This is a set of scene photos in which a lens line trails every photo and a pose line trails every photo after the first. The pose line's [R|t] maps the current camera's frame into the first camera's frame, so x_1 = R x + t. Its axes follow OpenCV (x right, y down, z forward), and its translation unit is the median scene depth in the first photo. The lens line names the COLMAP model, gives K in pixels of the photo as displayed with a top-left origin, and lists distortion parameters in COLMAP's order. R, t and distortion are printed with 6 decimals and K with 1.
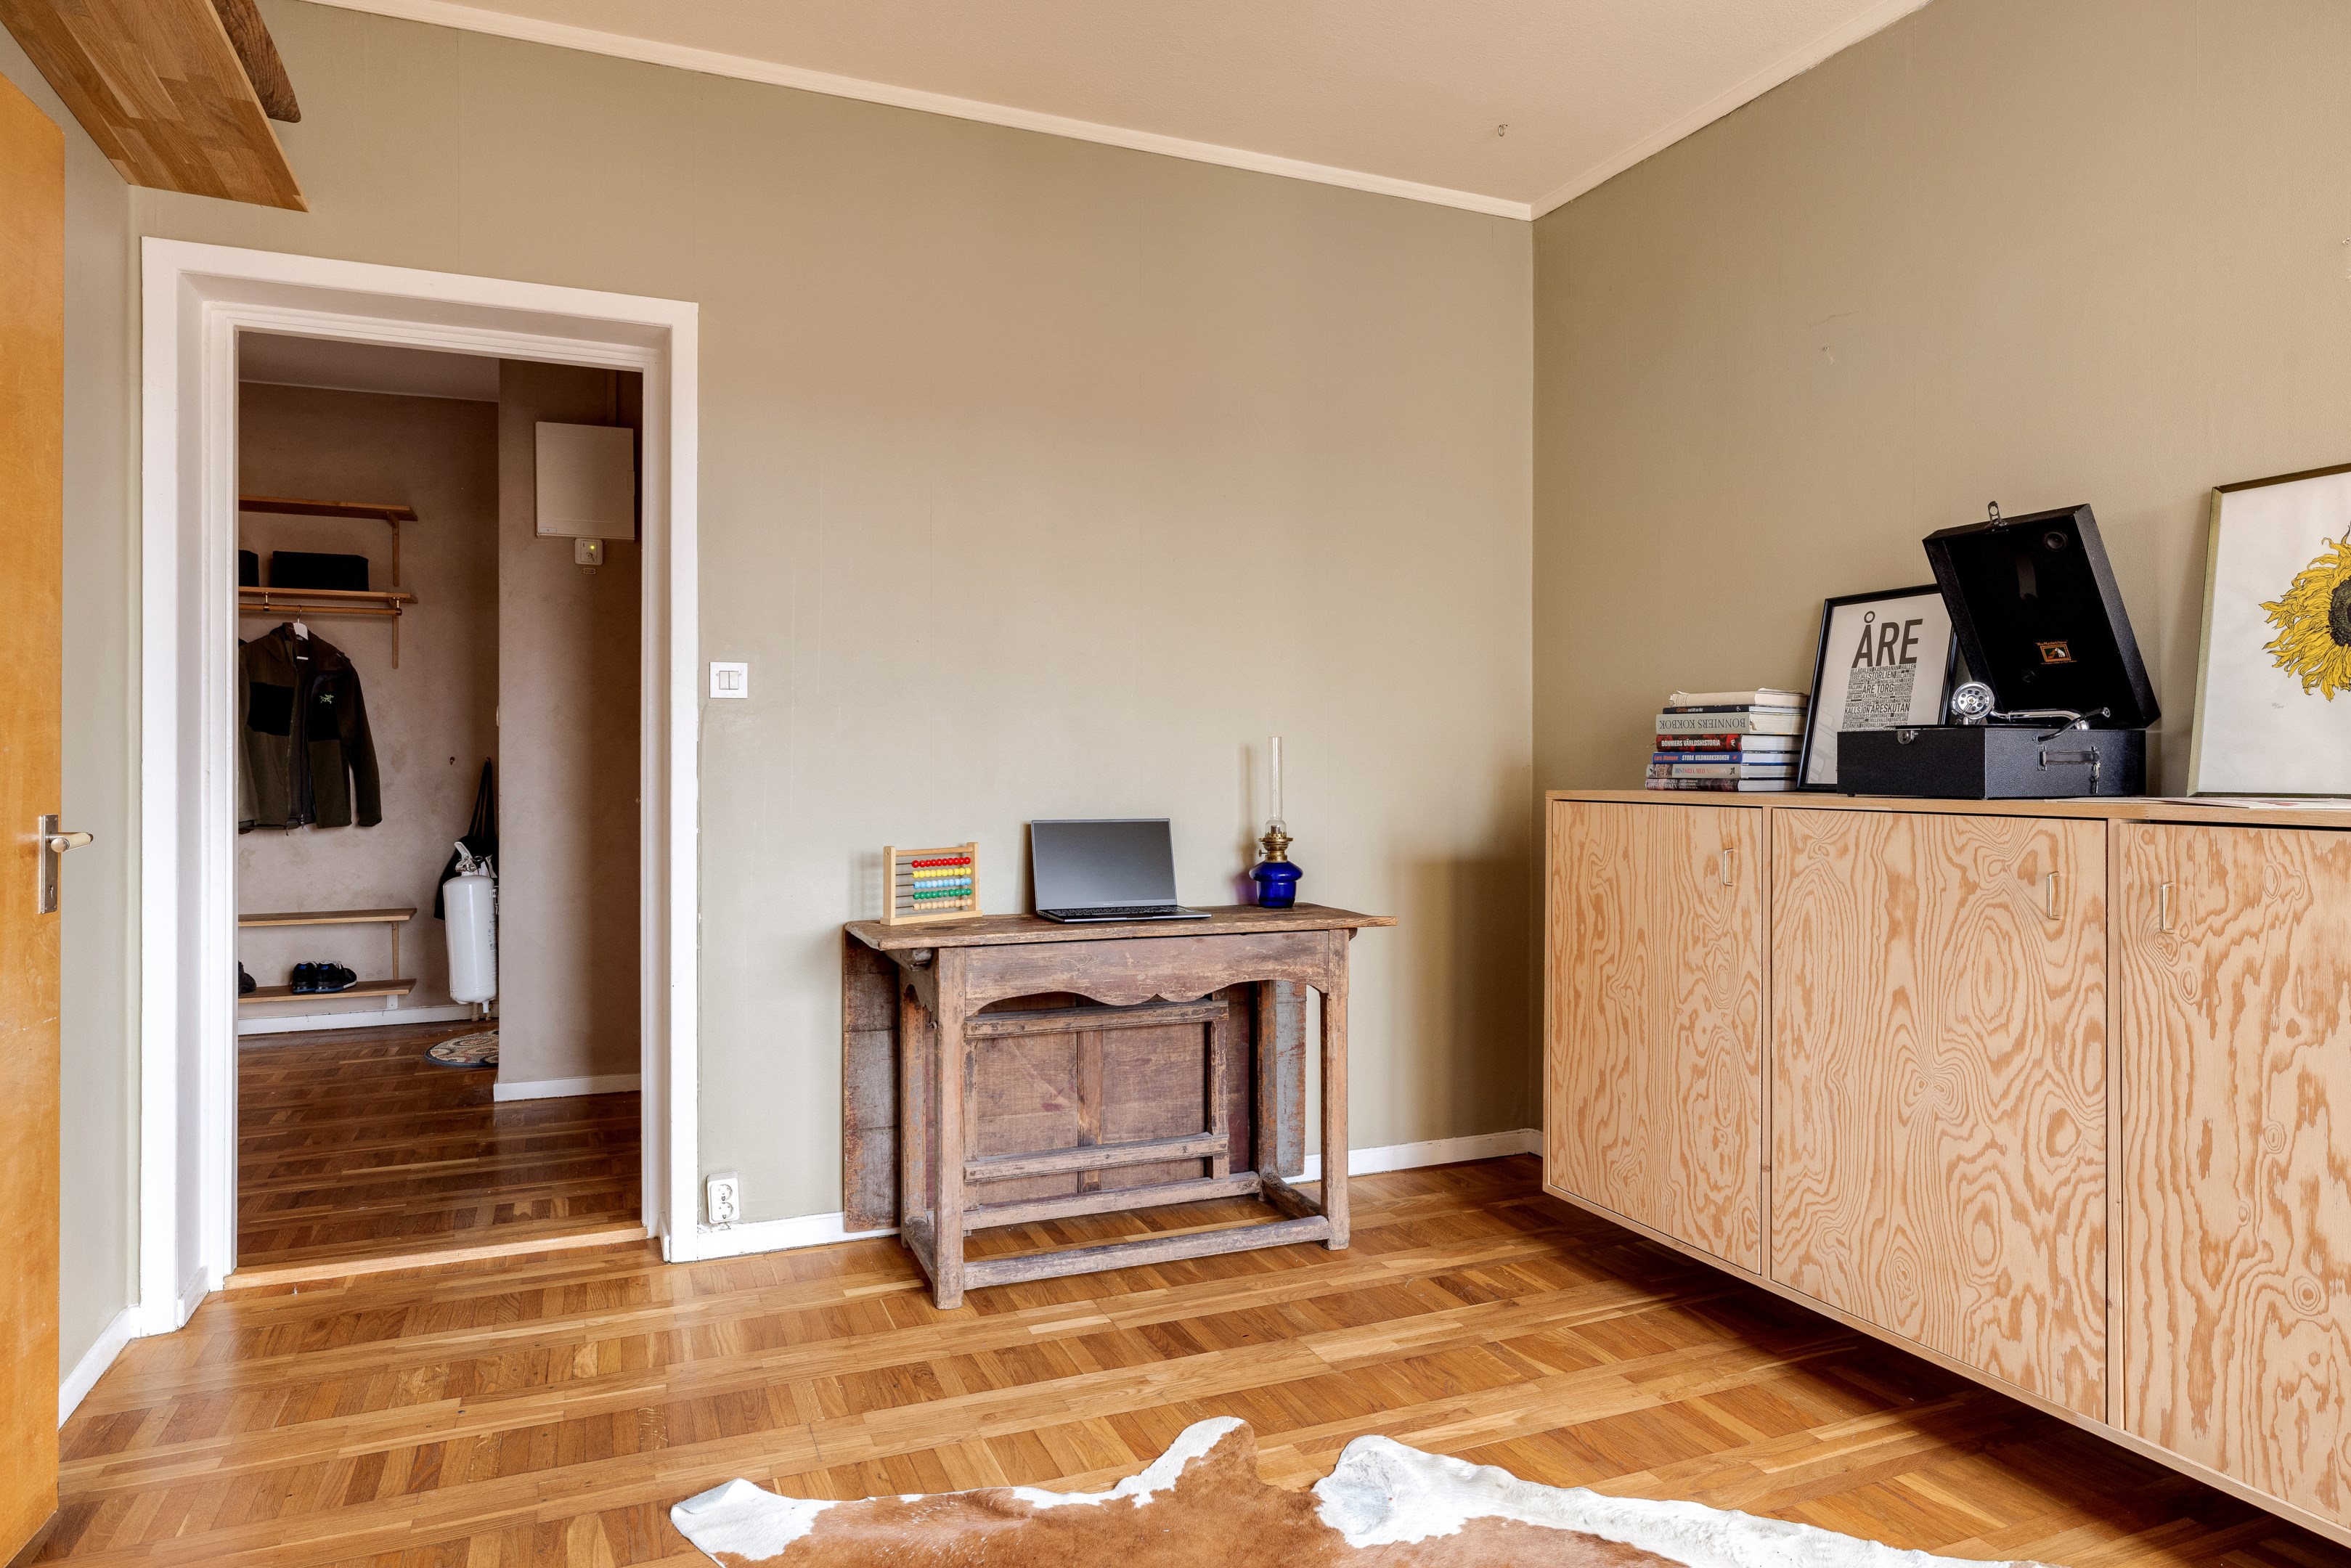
lens RADIAL K [[1432.4, 0, 1178.8], [0, 1432.4, 766.6], [0, 0, 1]] dist [0.002357, 0.001820]
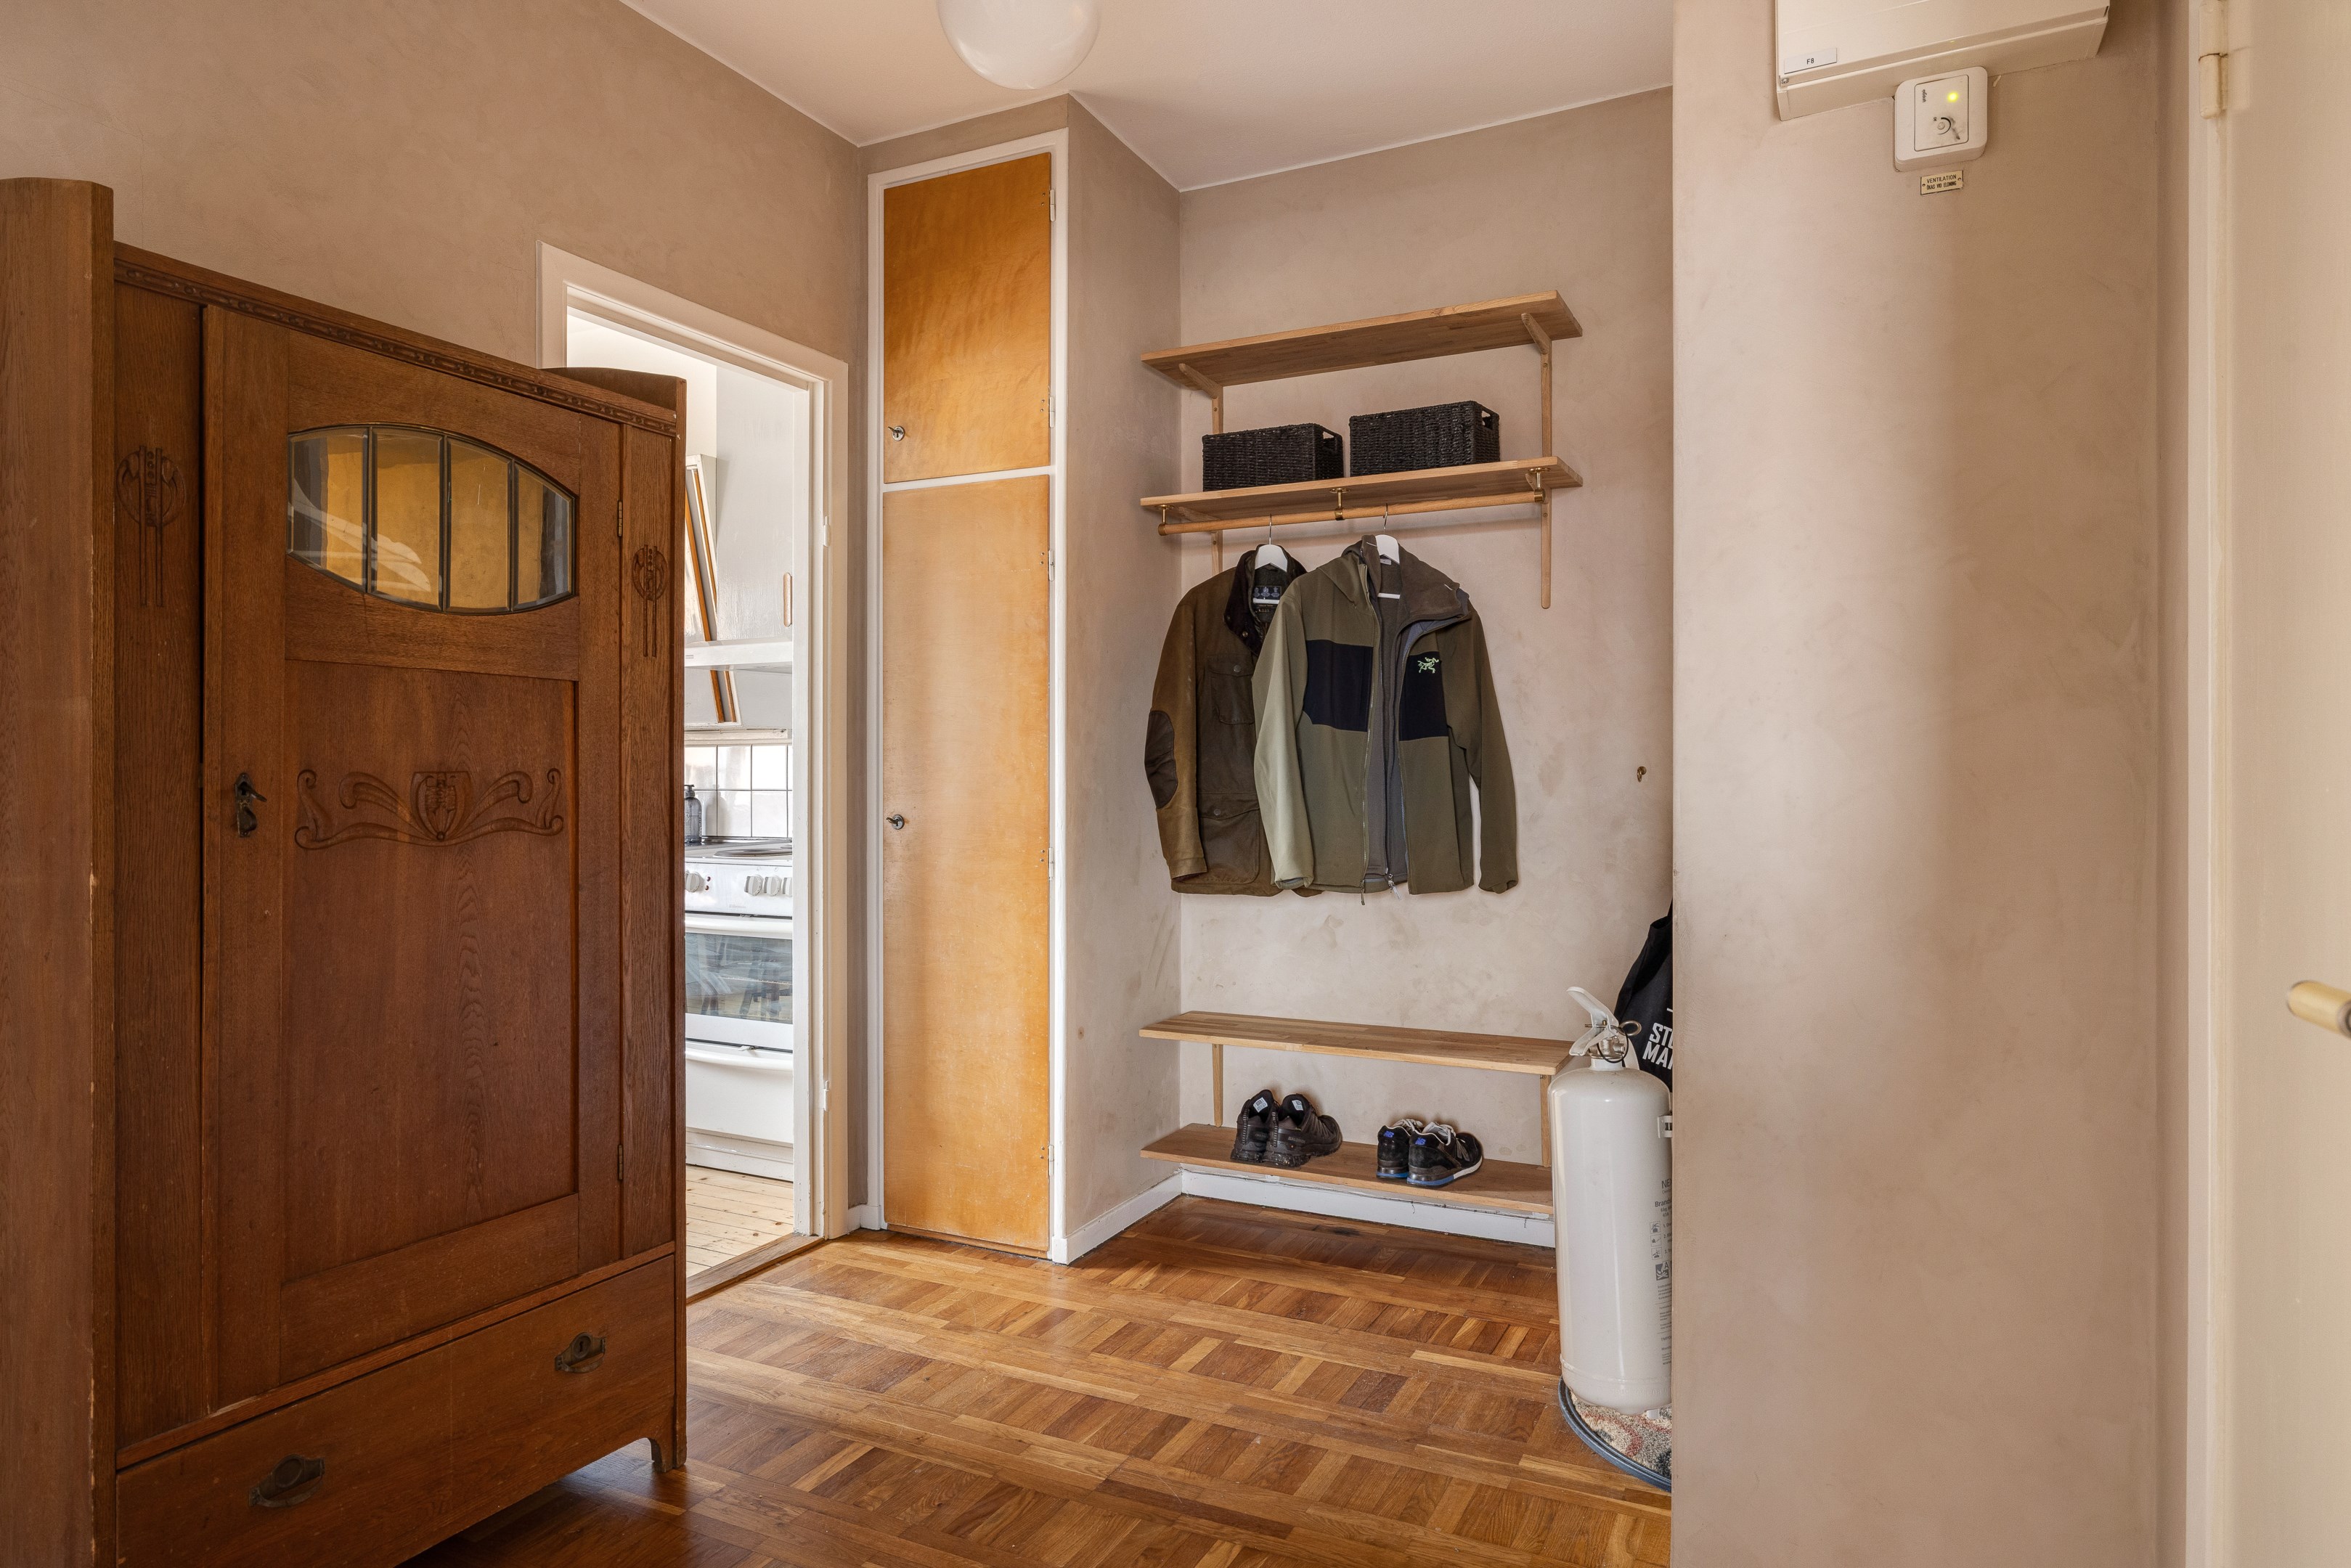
lens RADIAL K [[1432.4, 0, 1164.9], [0, 1432.4, 787.6], [0, 0, 1]] dist [0.002357, 0.001820]
pose [[0.658602, 0.006091, -0.752467, -0.229038], [-0.001628, 0.999976, 0.006669, -0.002337], [0.752490, -0.003167, 0.658596, 0.531862]]
